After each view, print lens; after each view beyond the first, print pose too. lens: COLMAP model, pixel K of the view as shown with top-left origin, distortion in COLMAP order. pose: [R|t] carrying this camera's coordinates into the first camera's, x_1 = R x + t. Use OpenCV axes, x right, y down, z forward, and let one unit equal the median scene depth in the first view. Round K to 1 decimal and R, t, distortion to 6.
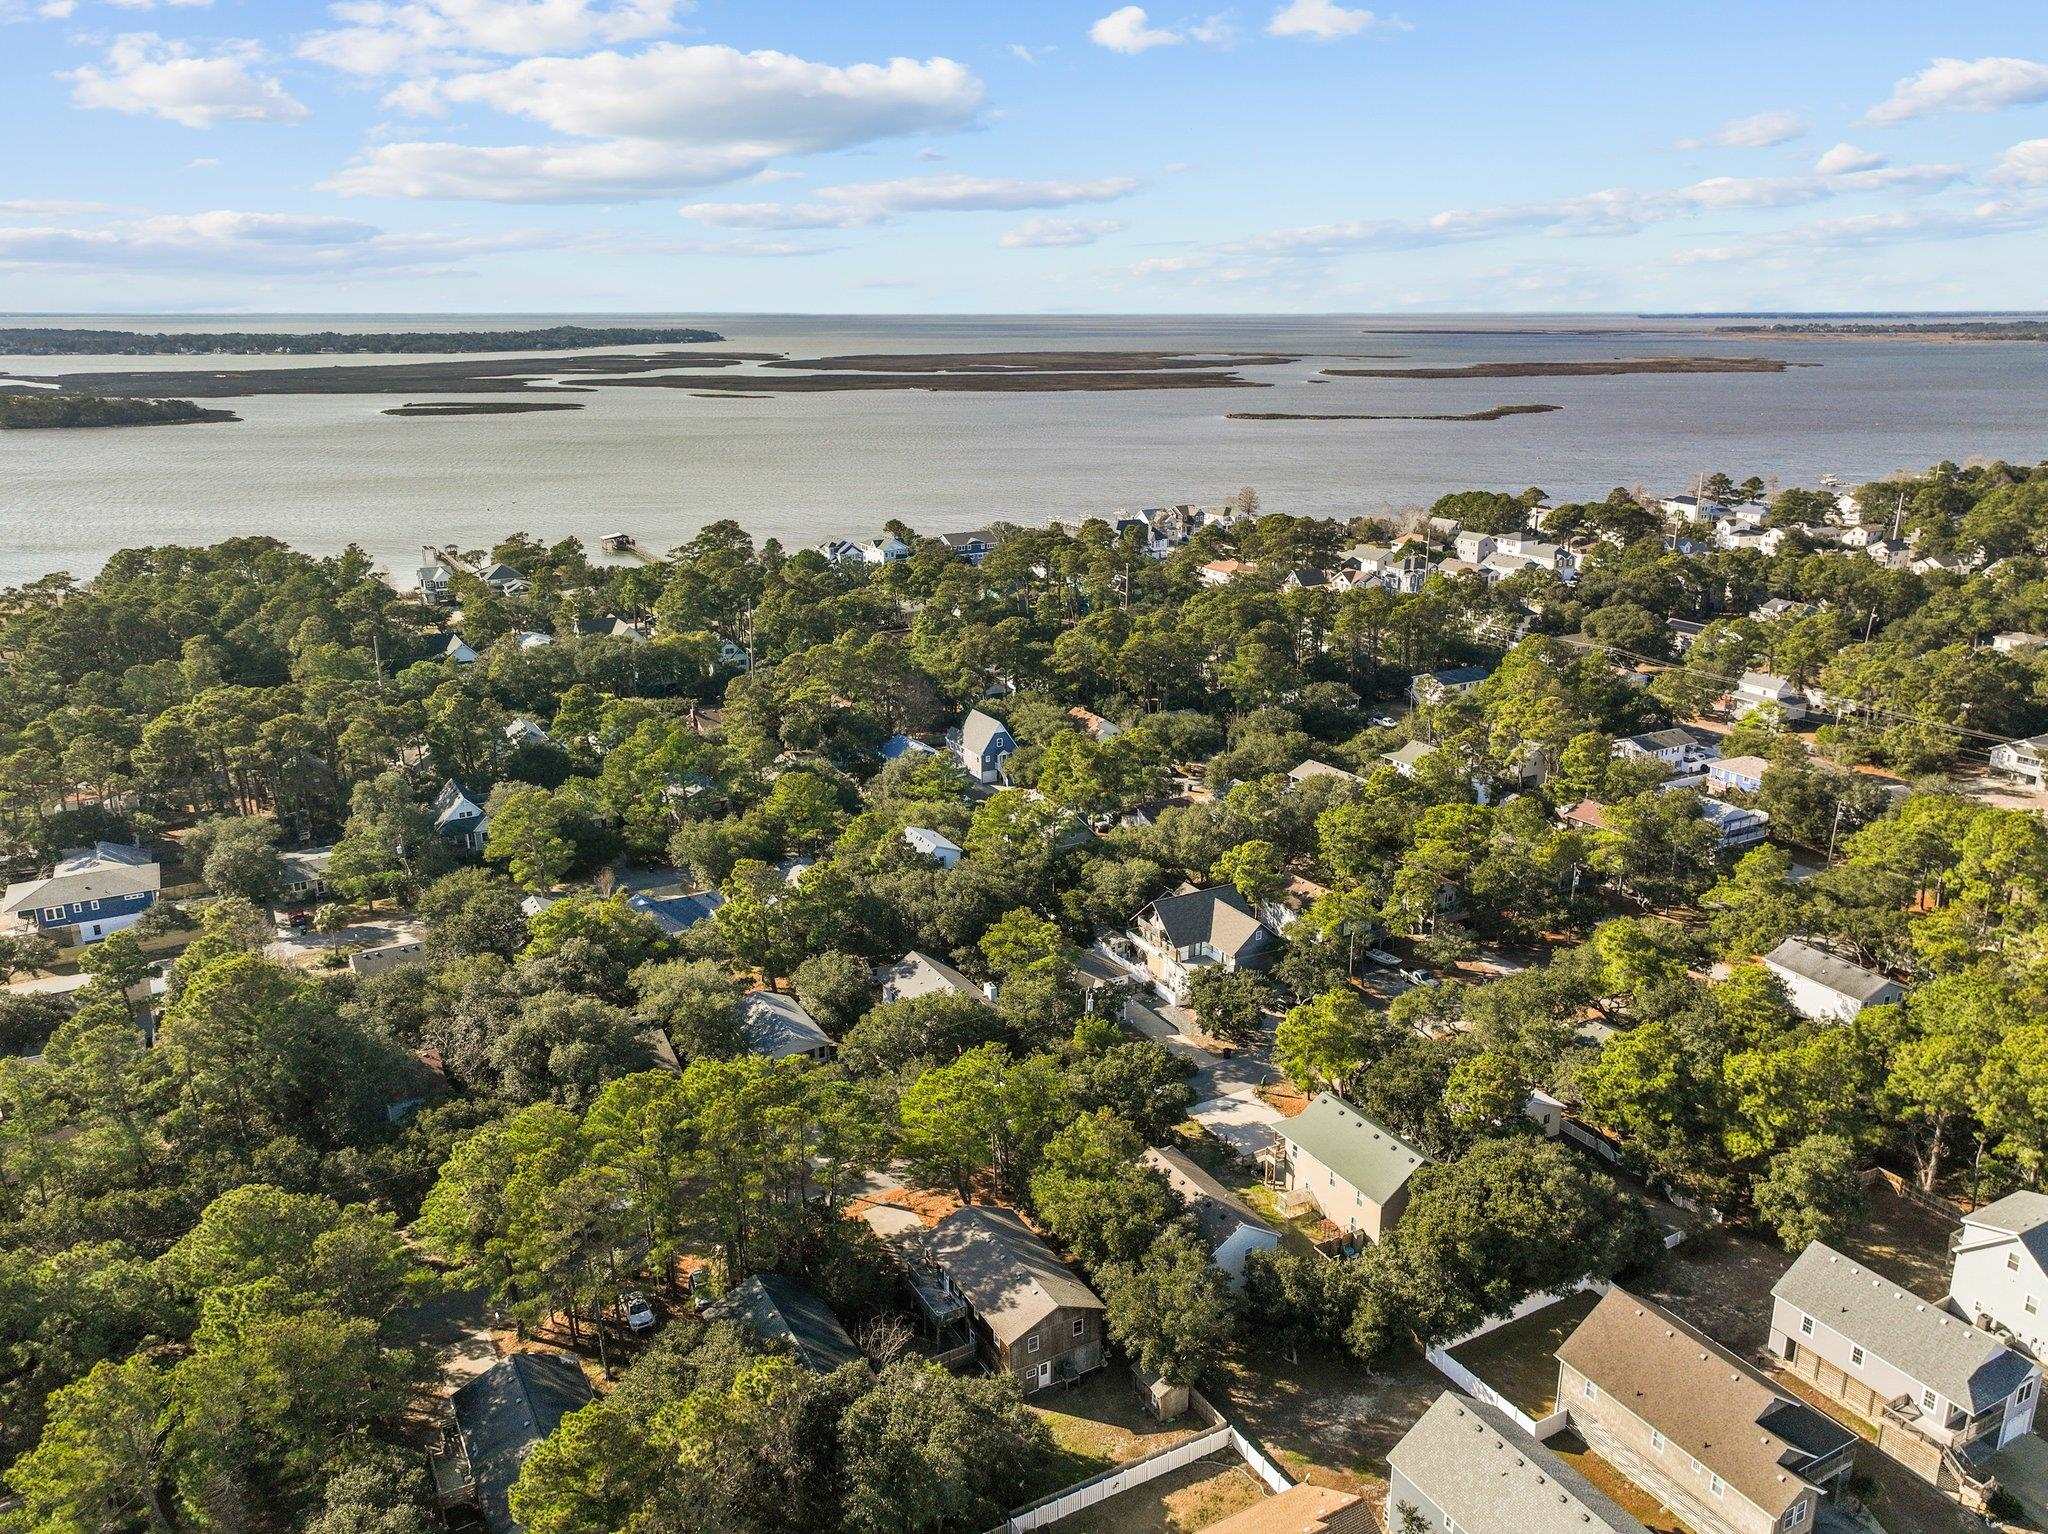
lens RADIAL K [[1491.6, 0, 1031.5], [0, 1491.6, 756.6], [0, 0, 1]] dist [0.004888, 0.005769]
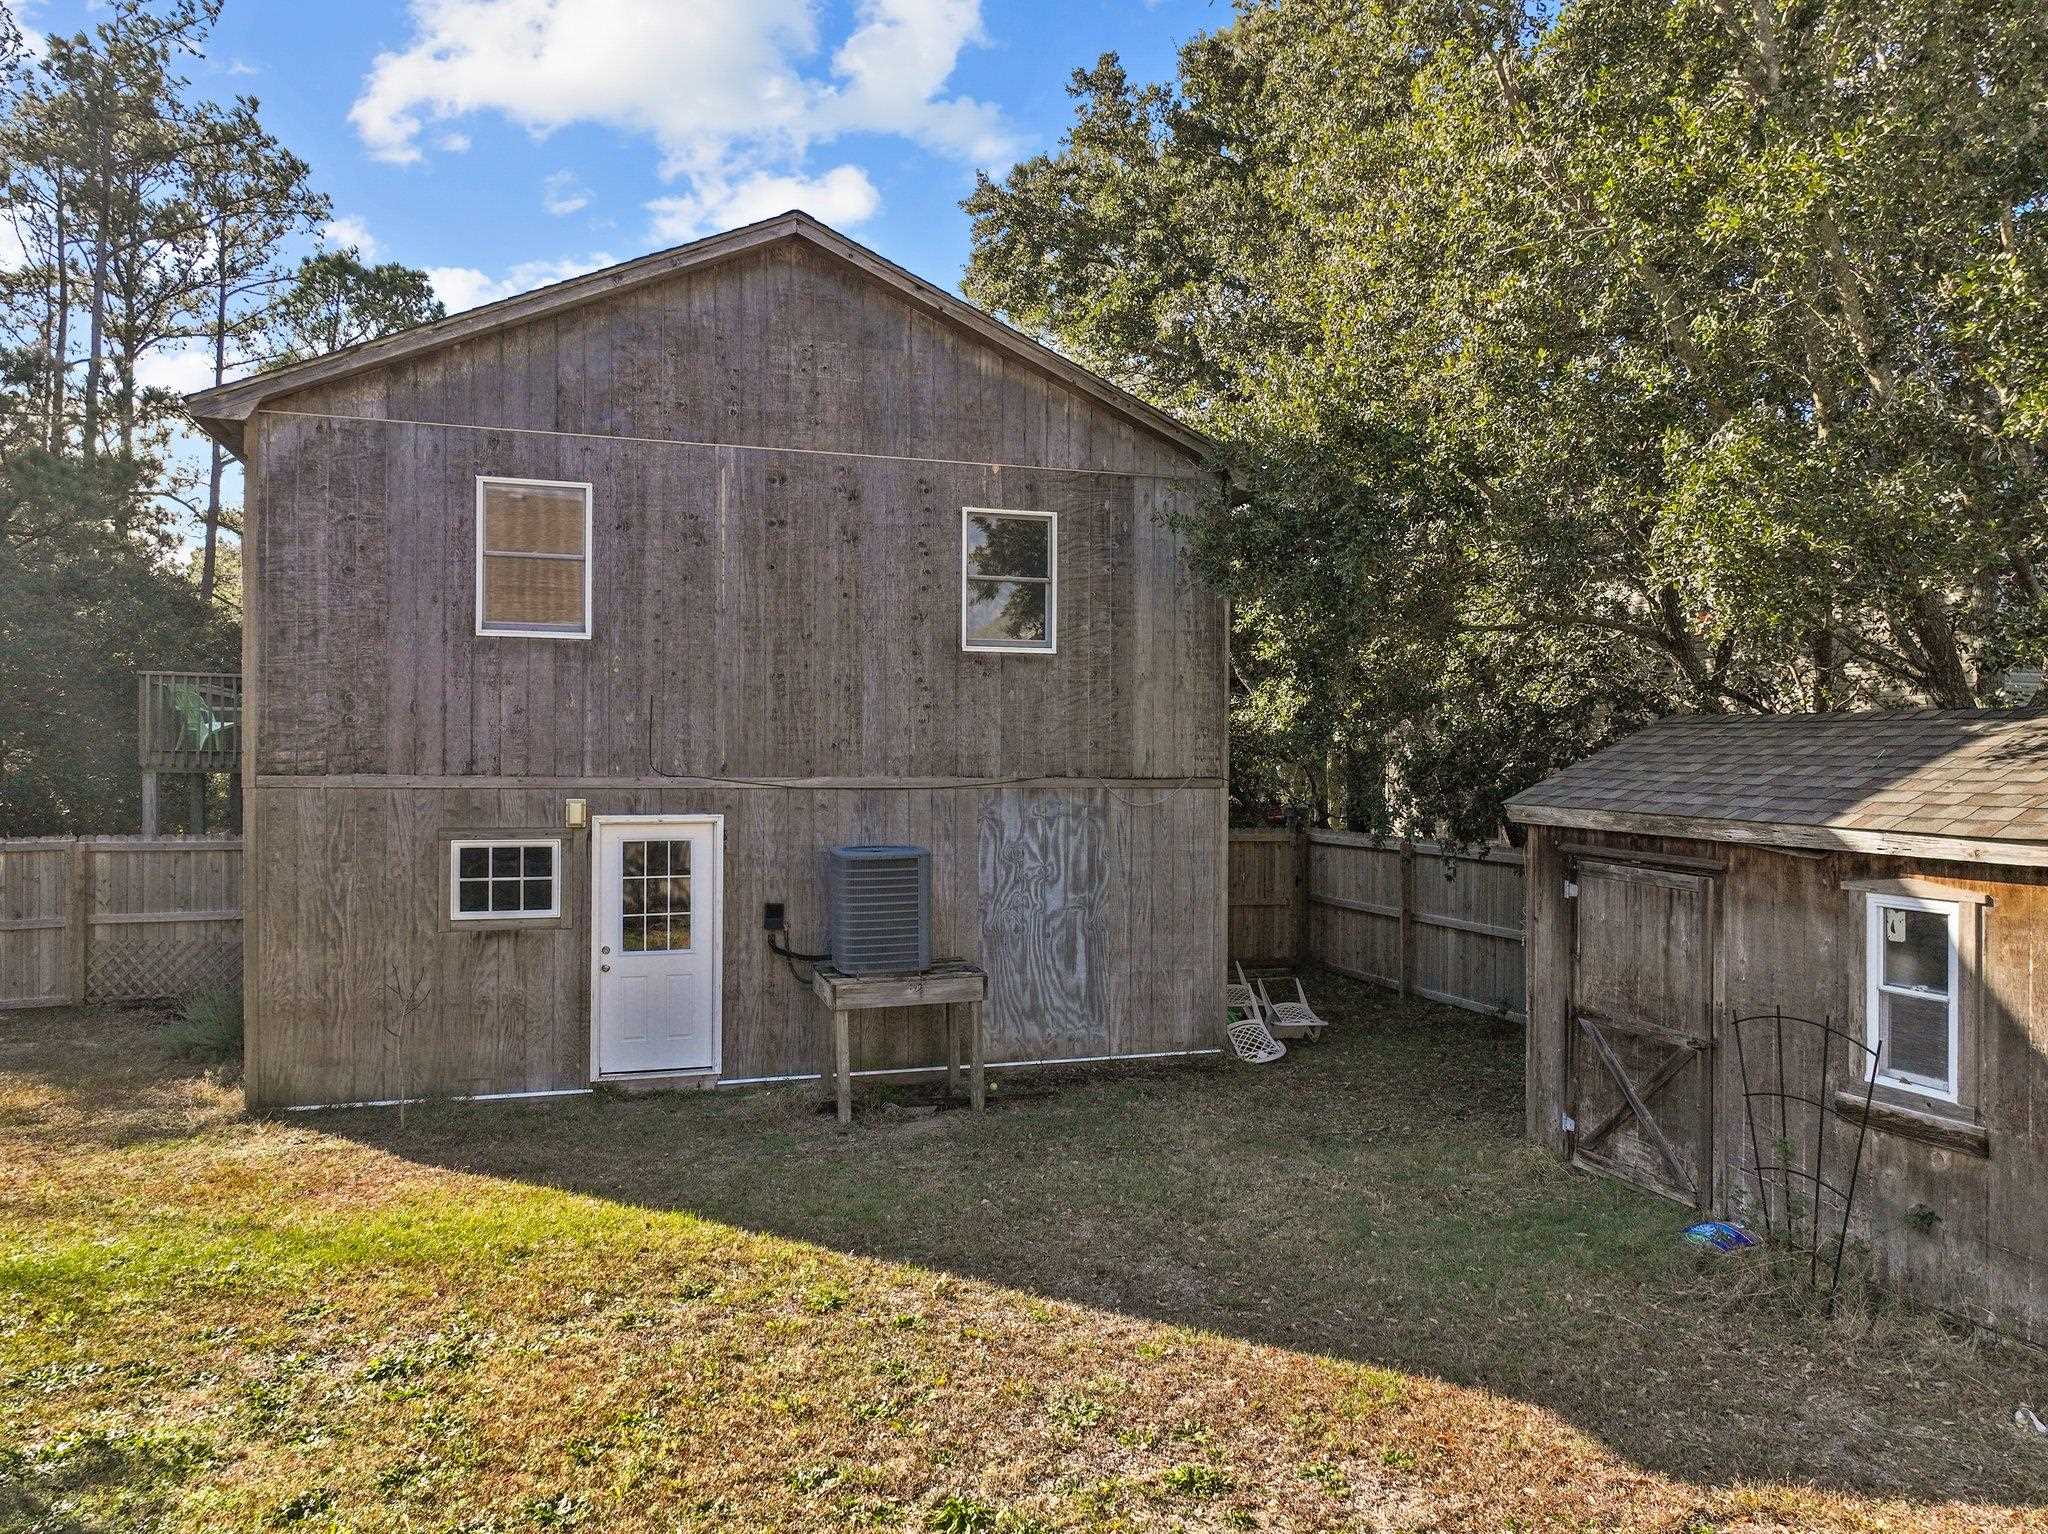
lens RADIAL K [[1466.0, 0, 1039.5], [0, 1466.0, 762.3], [0, 0, 1]] dist [0.003604, 0.007781]
pose [[0.981519, 0.015065, -0.190769, 0.035051], [-0.066977, 0.960887, -0.268718, 0.271867], [0.179259, 0.276529, 0.944139, 0.573852]]
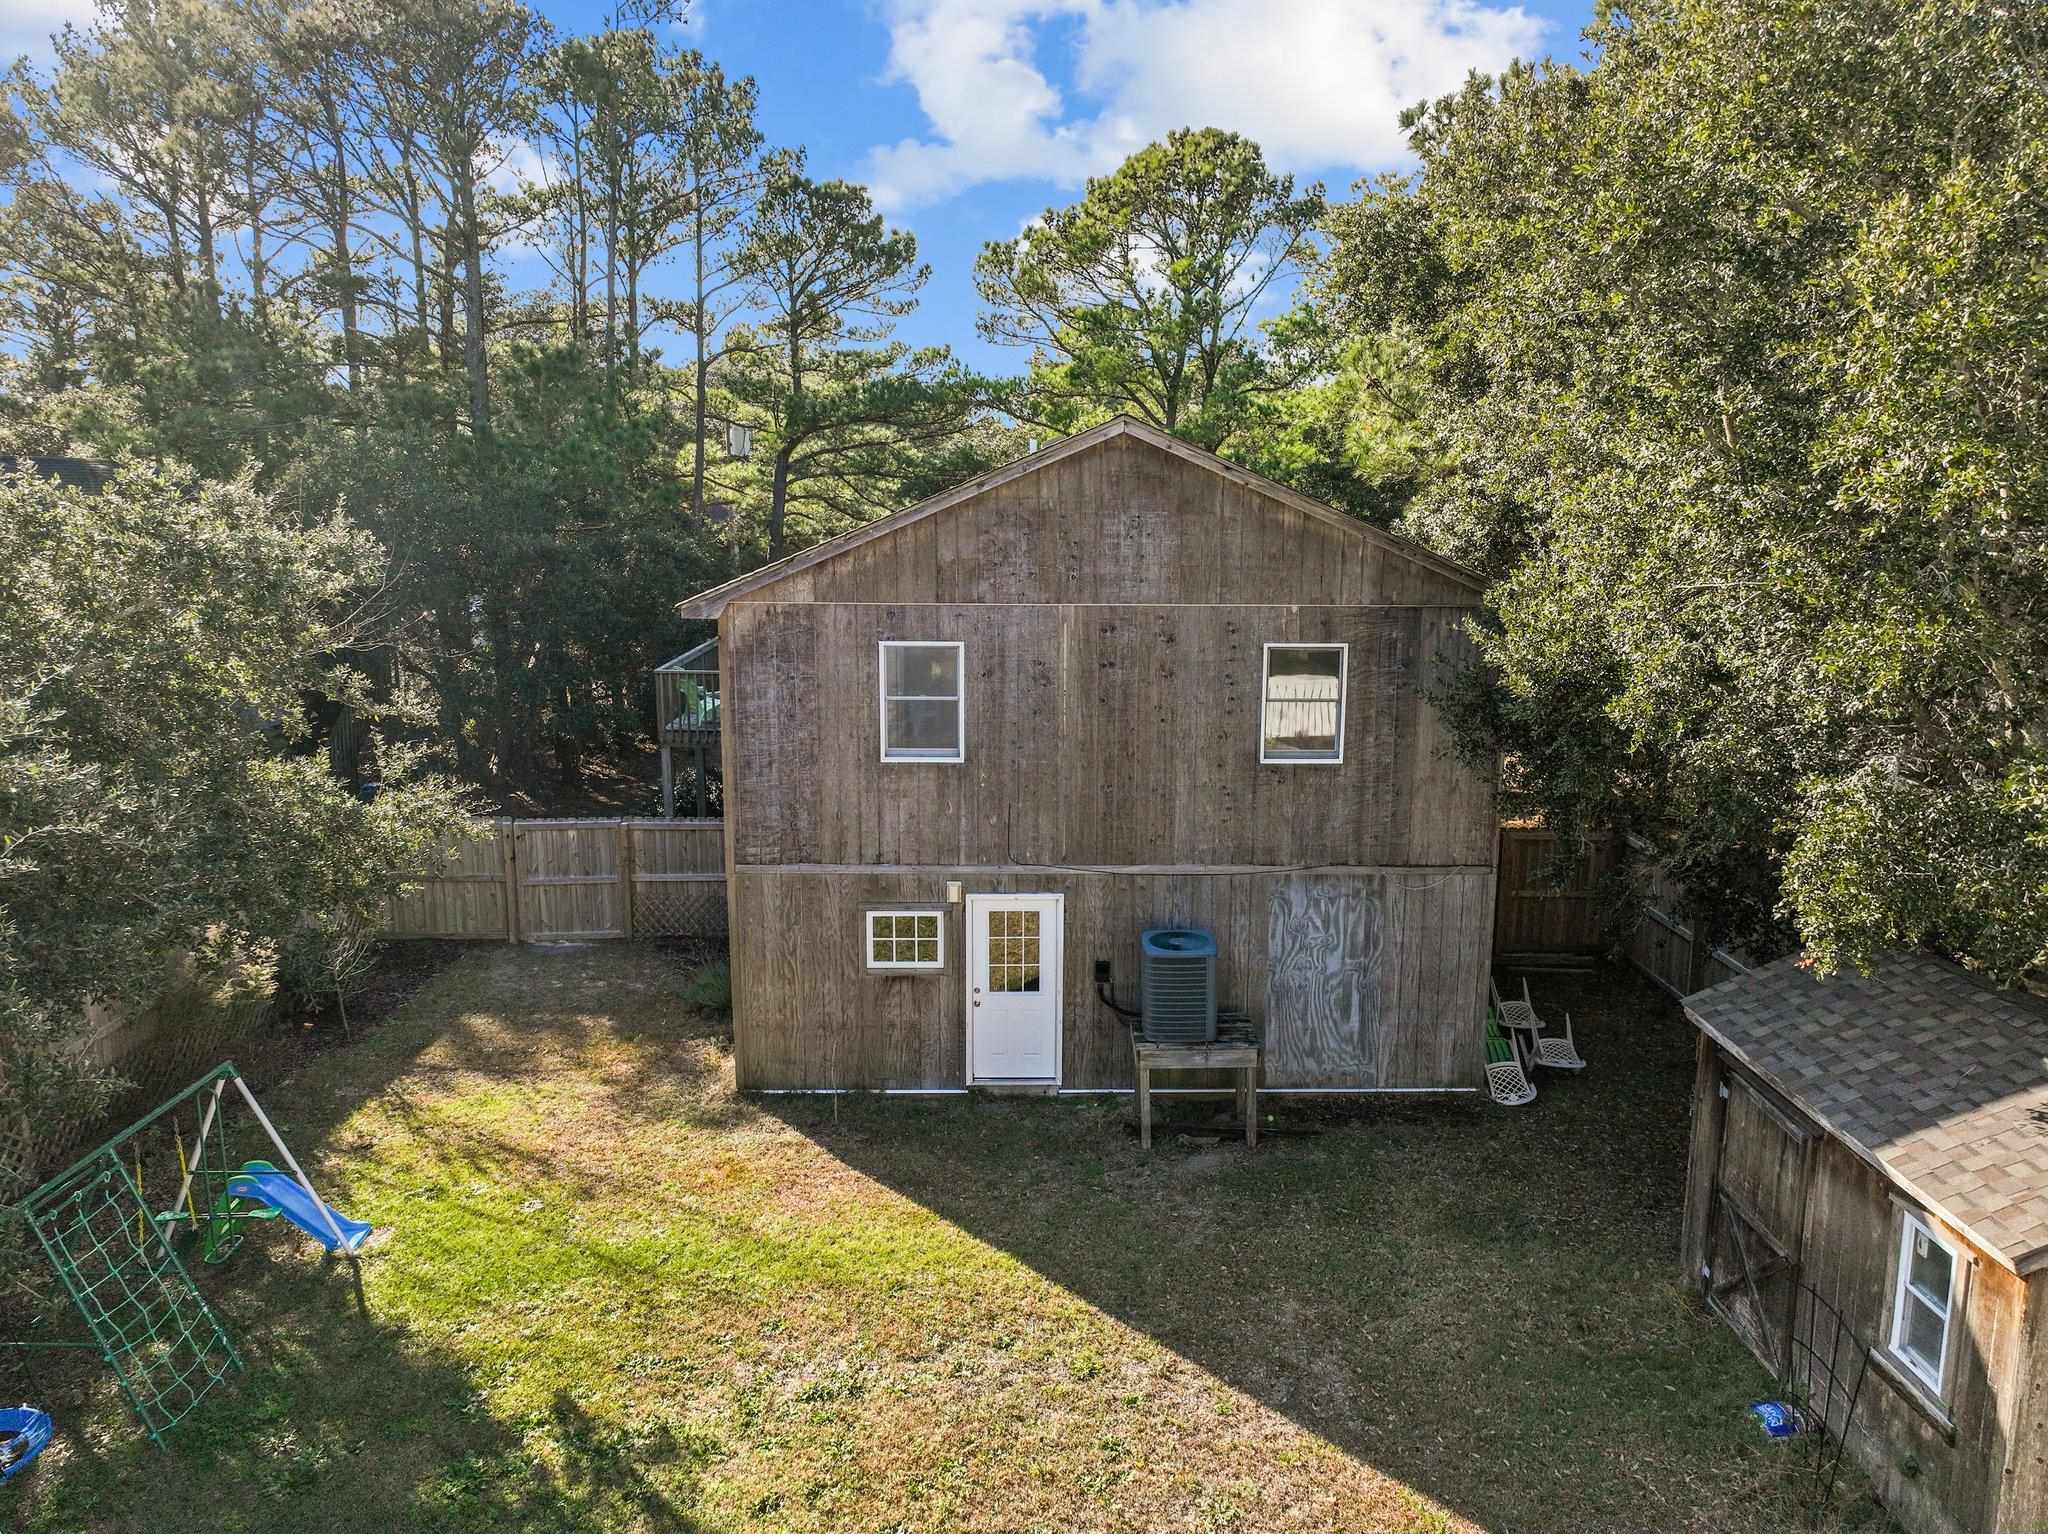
lens RADIAL K [[1466.0, 0, 1039.5], [0, 1466.0, 762.3], [0, 0, 1]] dist [0.003604, 0.007781]
pose [[0.883221, 0.101426, -0.457857, 0.045328], [-0.143616, 0.987921, -0.058193, 0.254674], [0.446424, 0.117153, 0.887119, 0.557600]]
